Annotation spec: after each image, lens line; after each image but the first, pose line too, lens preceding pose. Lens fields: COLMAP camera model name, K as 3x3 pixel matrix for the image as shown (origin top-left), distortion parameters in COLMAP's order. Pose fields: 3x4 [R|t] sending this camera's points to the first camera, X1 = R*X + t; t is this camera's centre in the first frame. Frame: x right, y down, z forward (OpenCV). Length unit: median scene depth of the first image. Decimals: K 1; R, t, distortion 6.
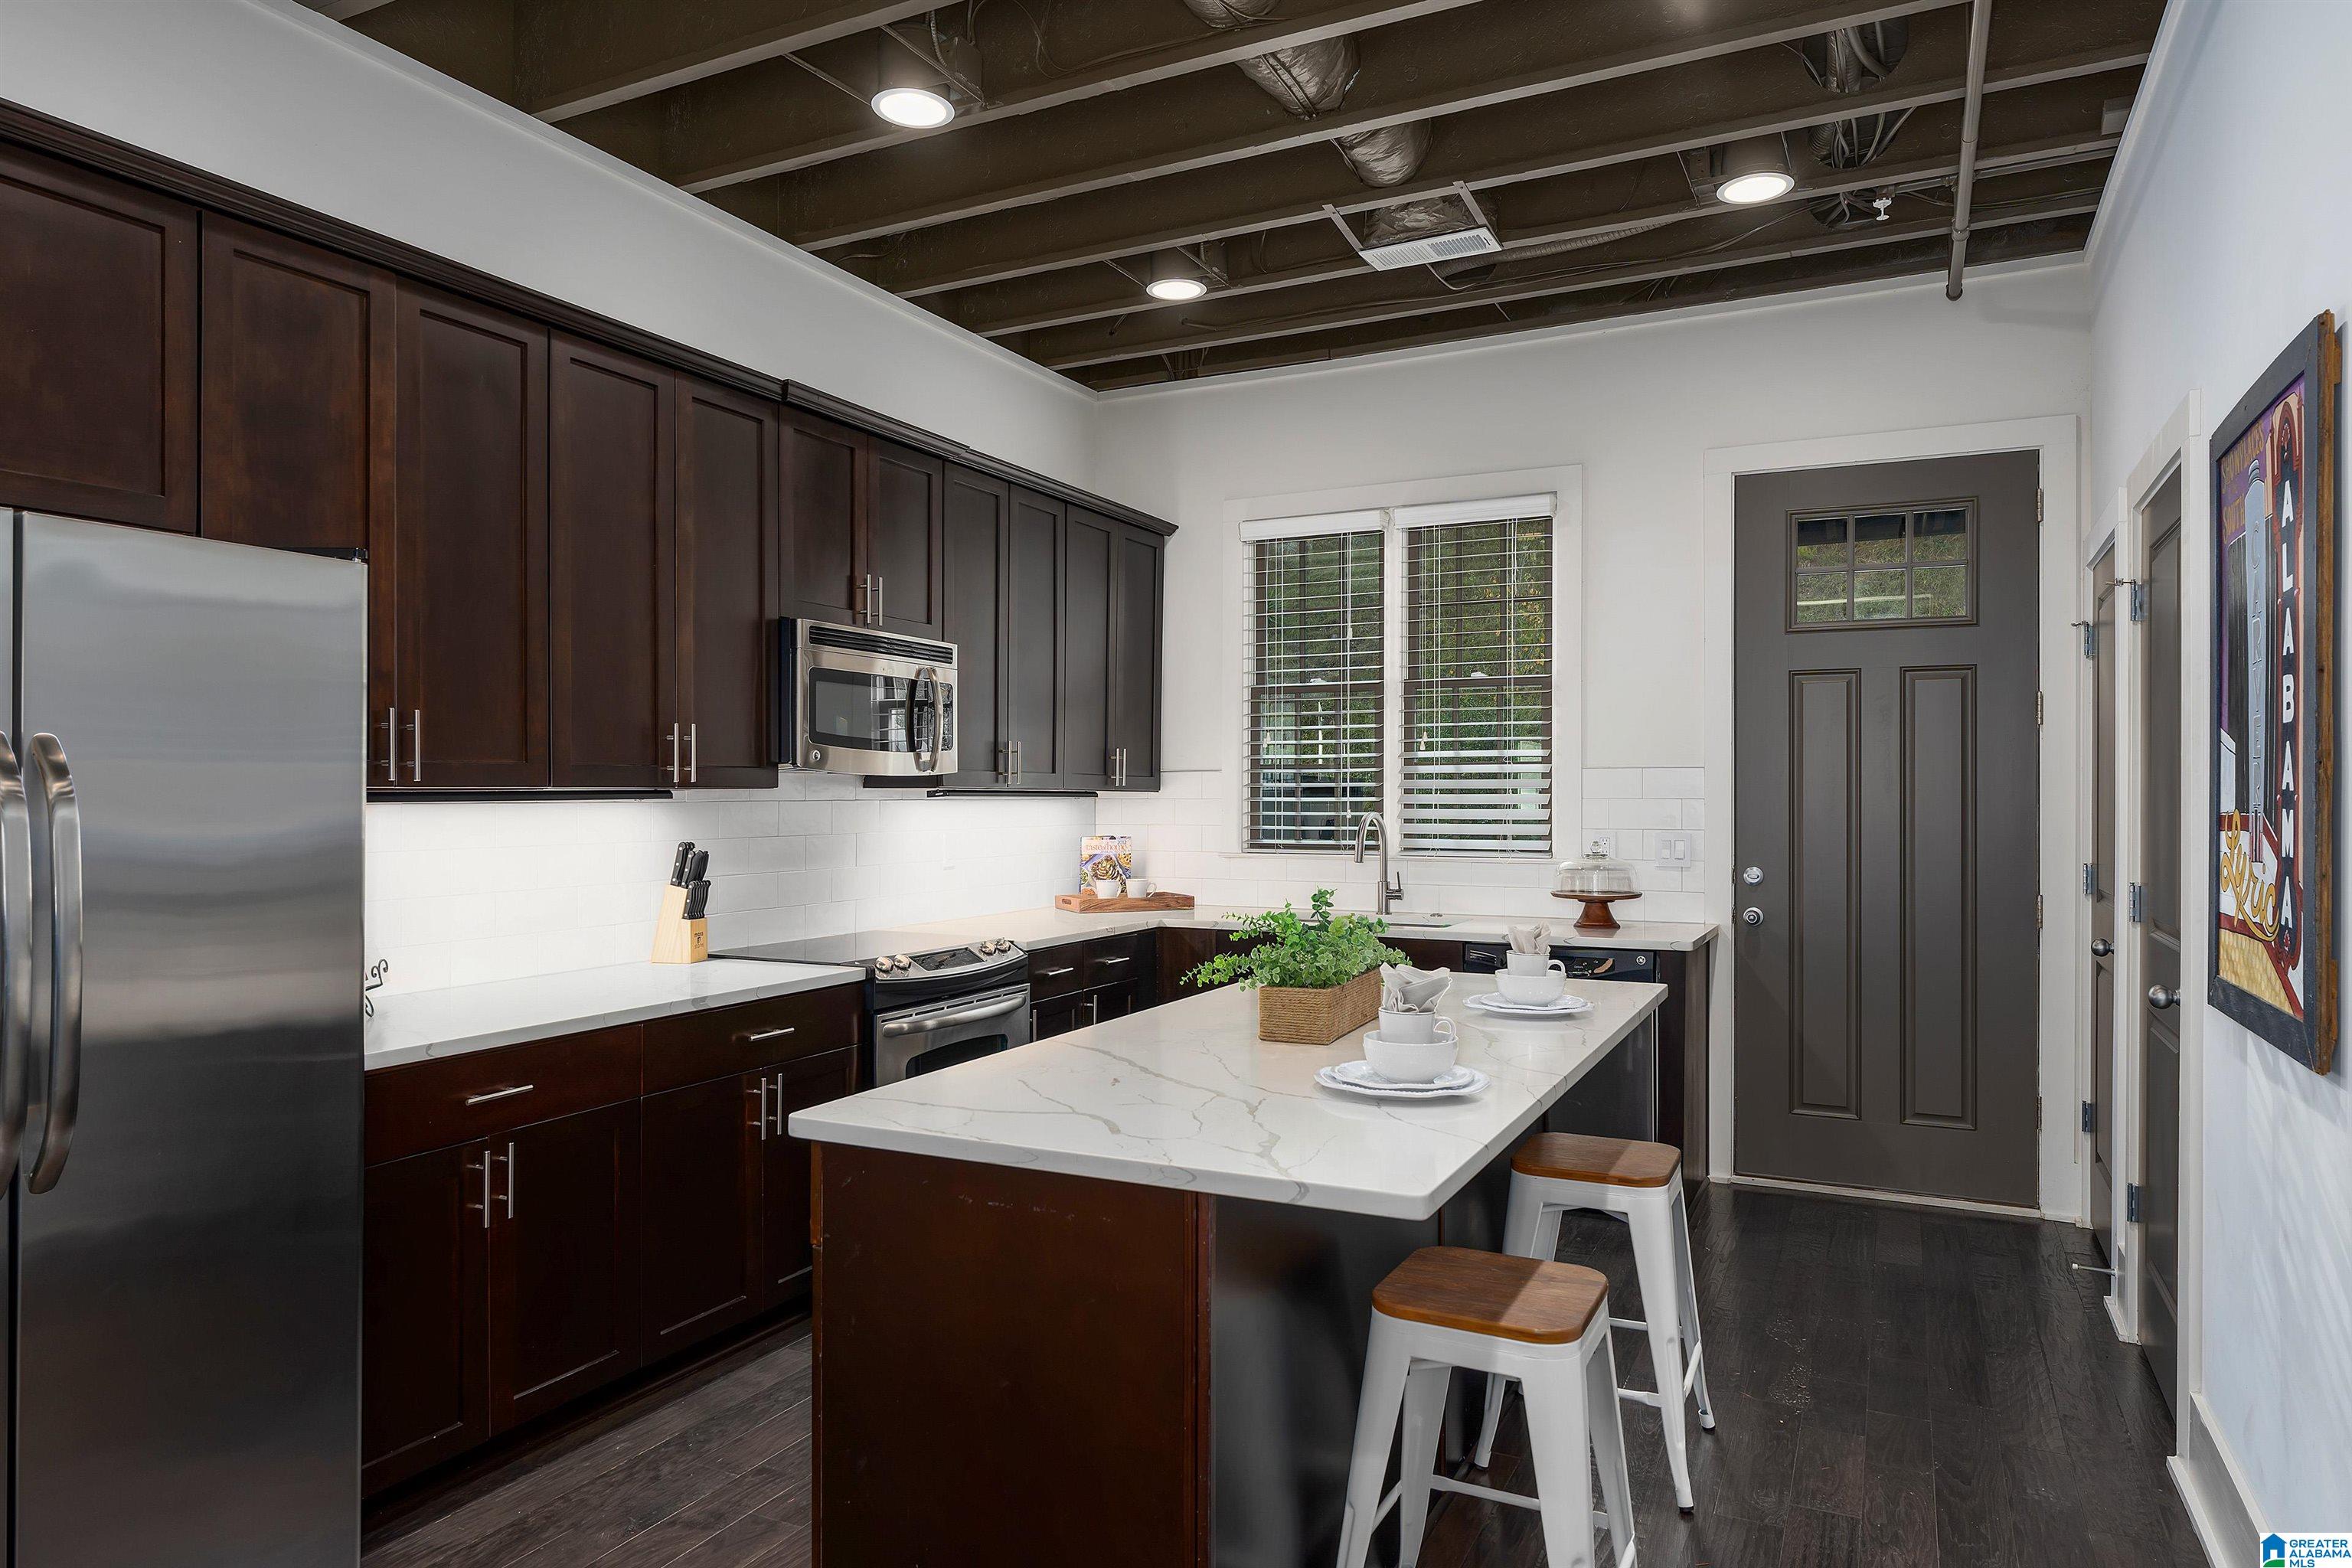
lens RADIAL K [[1464.2, 0, 1179.5], [0, 1464.2, 791.5], [0, 0, 1]] dist [-0.003546, -0.001303]
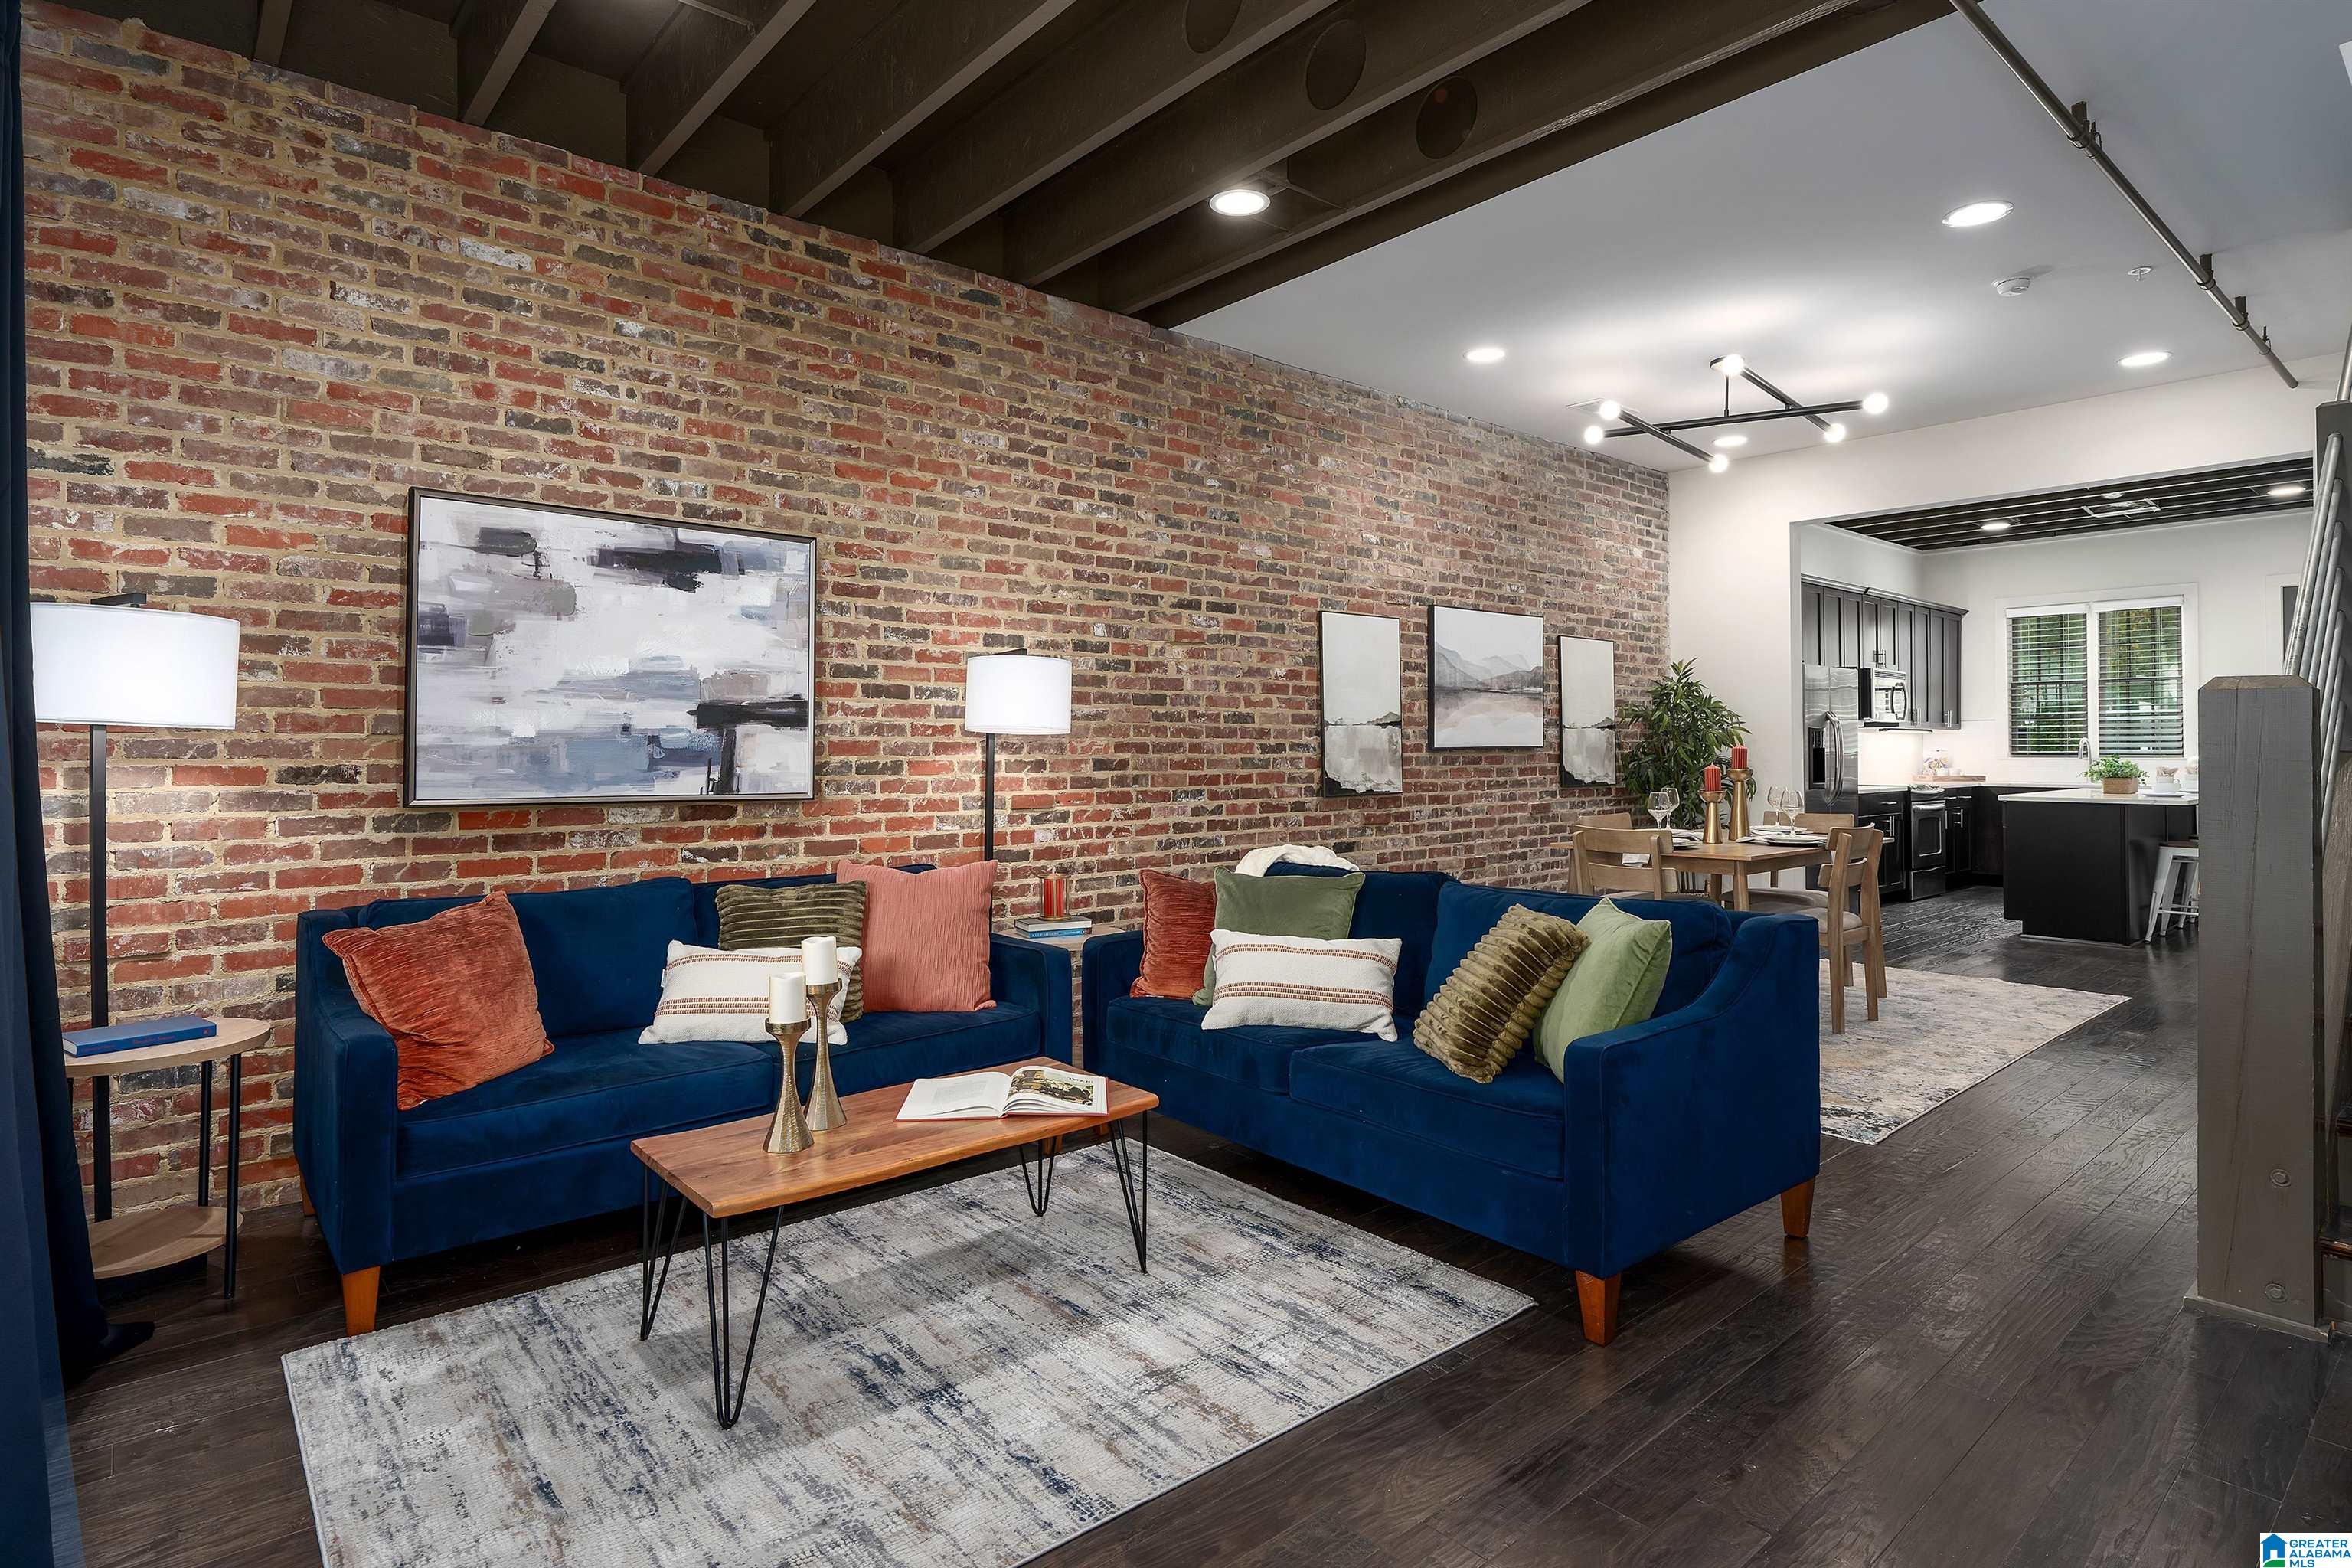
lens RADIAL K [[1222.1, 0, 1171.1], [0, 1222.1, 726.5], [0, 0, 1]] dist [-0.006985, 0.002517]
pose [[0.922295, -0.008382, -0.386397, -0.521464], [0.001425, 0.999832, -0.018288, 0.034459], [0.386485, 0.016316, 0.922151, -1.515332]]
